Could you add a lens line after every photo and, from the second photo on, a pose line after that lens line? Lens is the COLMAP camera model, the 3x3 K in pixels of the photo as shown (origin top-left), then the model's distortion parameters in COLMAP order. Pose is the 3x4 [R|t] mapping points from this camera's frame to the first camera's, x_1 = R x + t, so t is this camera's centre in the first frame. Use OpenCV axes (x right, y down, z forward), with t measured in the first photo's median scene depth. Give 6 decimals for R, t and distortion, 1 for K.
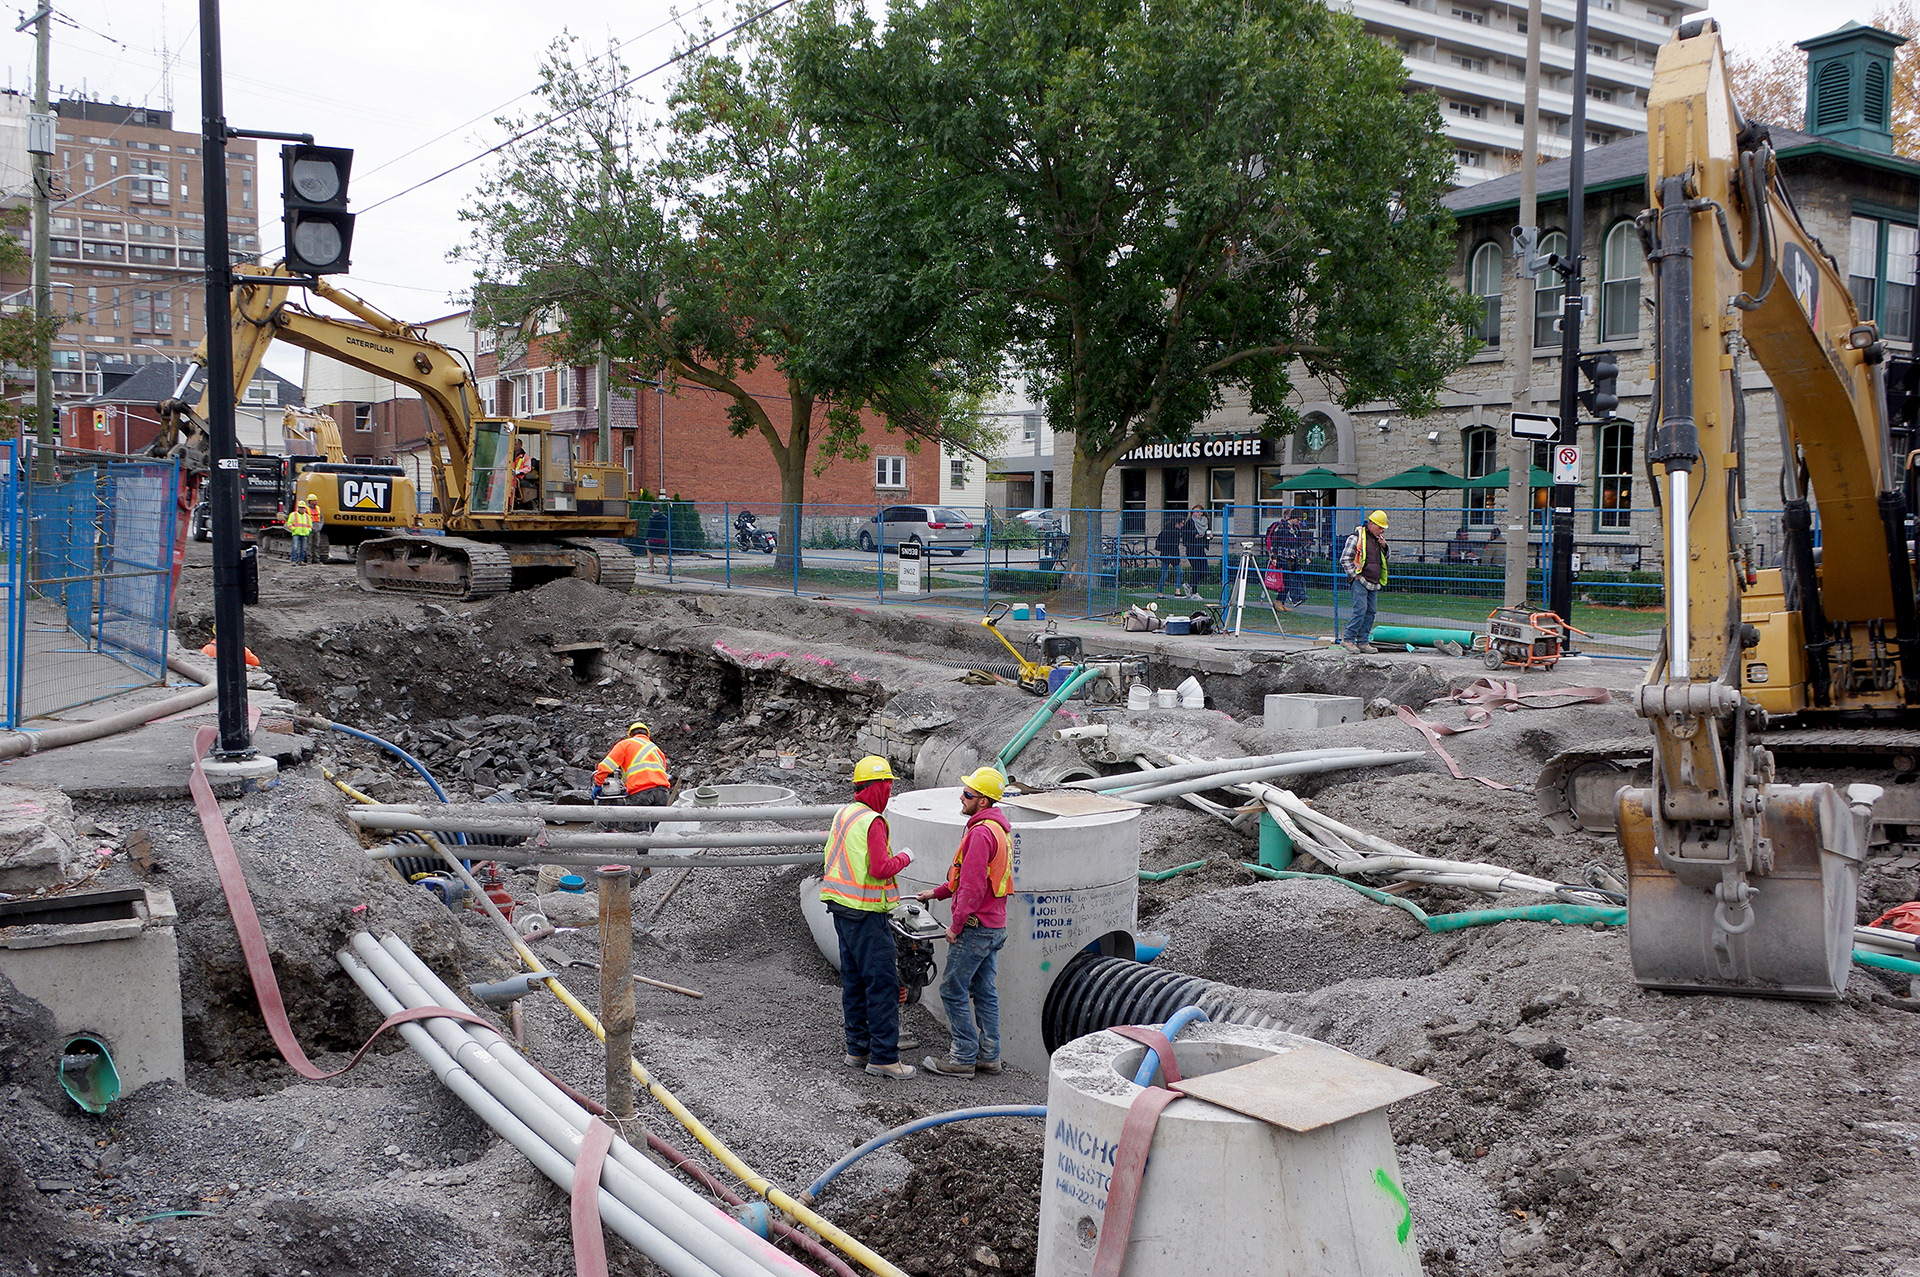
lens RADIAL K [[1753.7, 0, 960.0], [0, 1753.7, 638.5], [0, 0, 1]] dist [-0.076480, 0.091920]
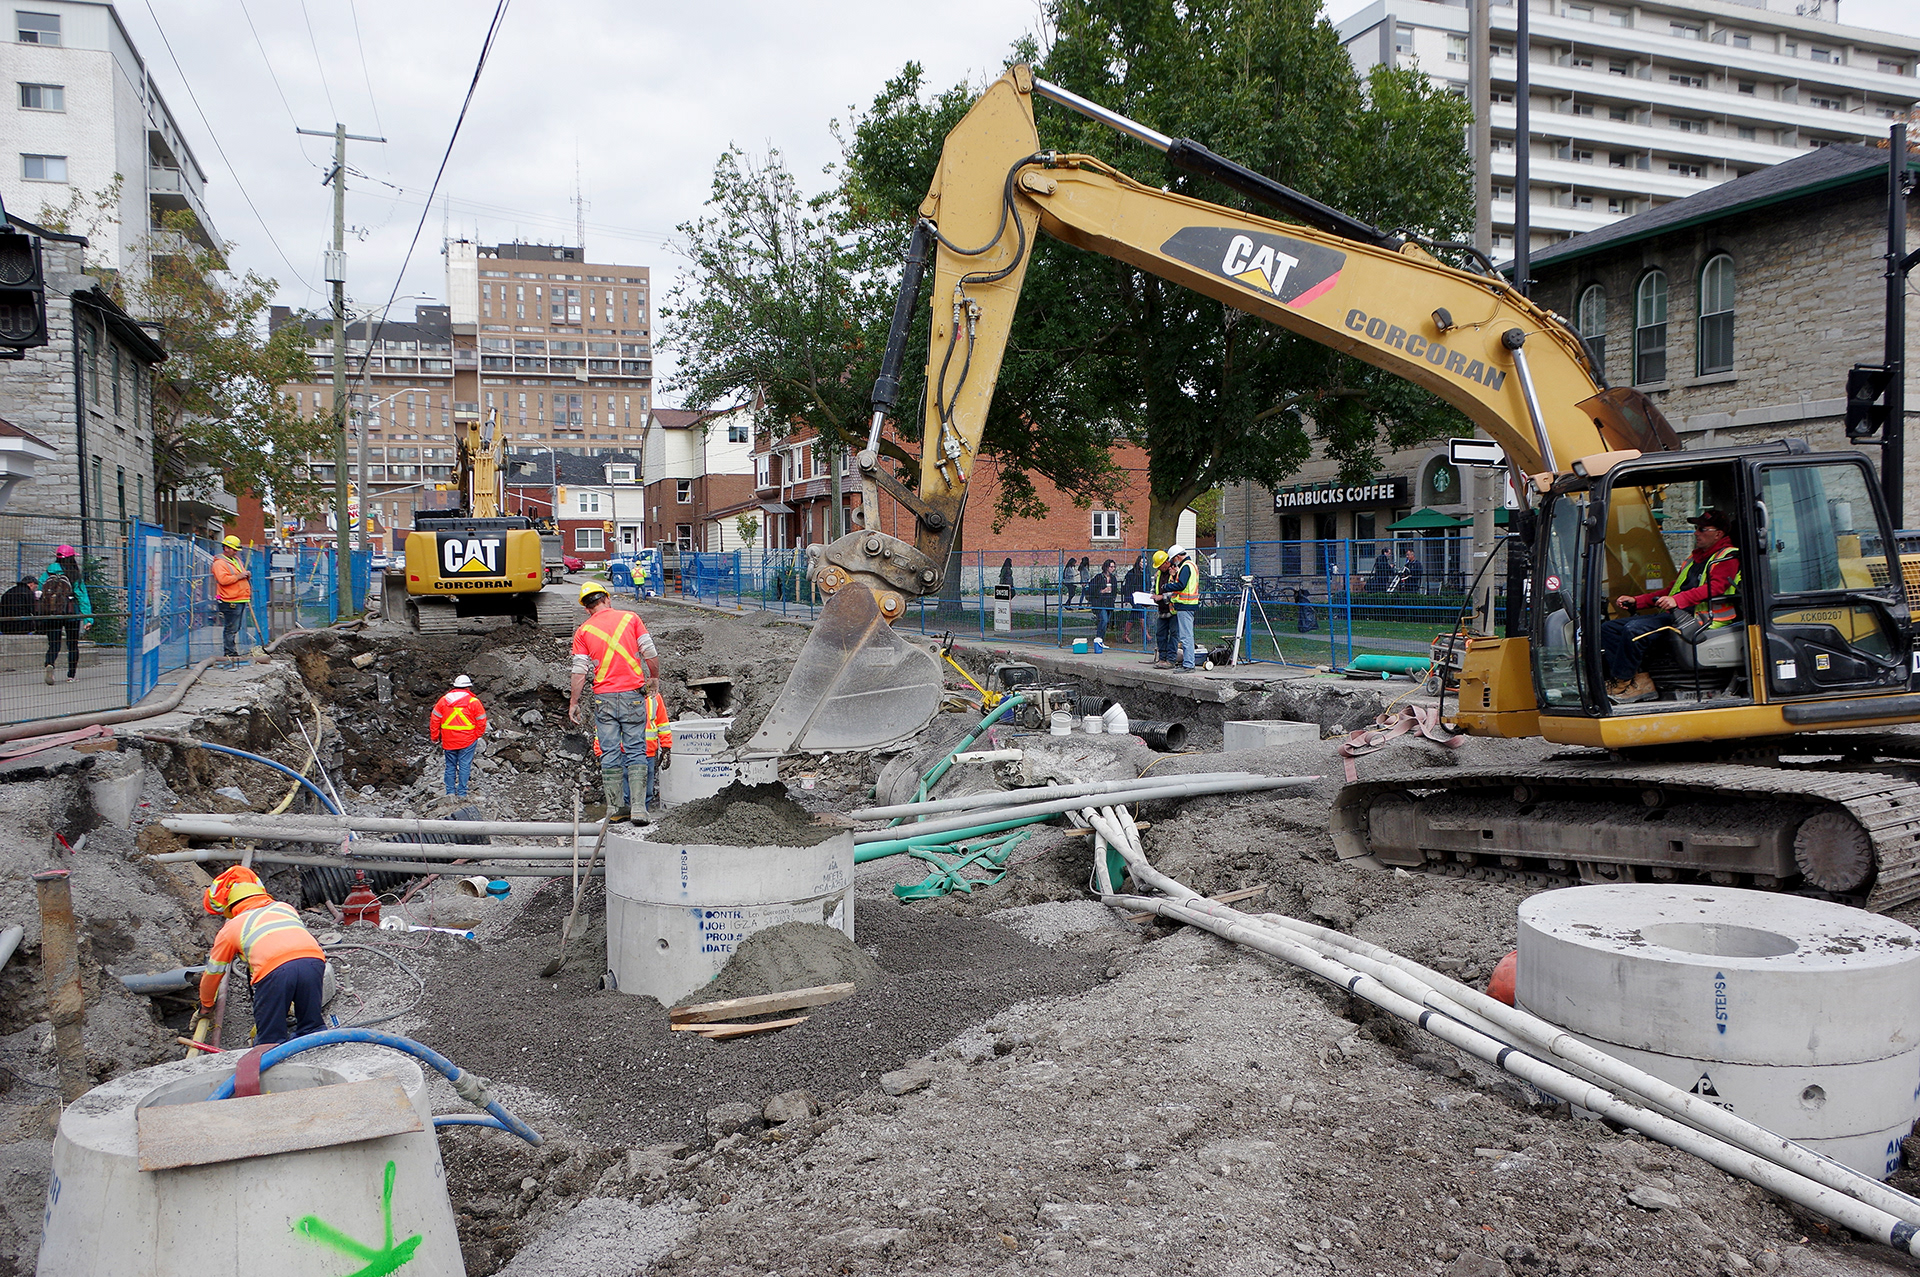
lens RADIAL K [[1533.9, 0, 959.7], [0, 1533.9, 668.1], [0, 0, 1]] dist [-0.085294, 0.064323]
pose [[0.977898, -0.007642, -0.208943, 0.149970], [0.006340, 0.999956, -0.006900, 0.004170], [0.208987, 0.005423, 0.977903, 0.057624]]
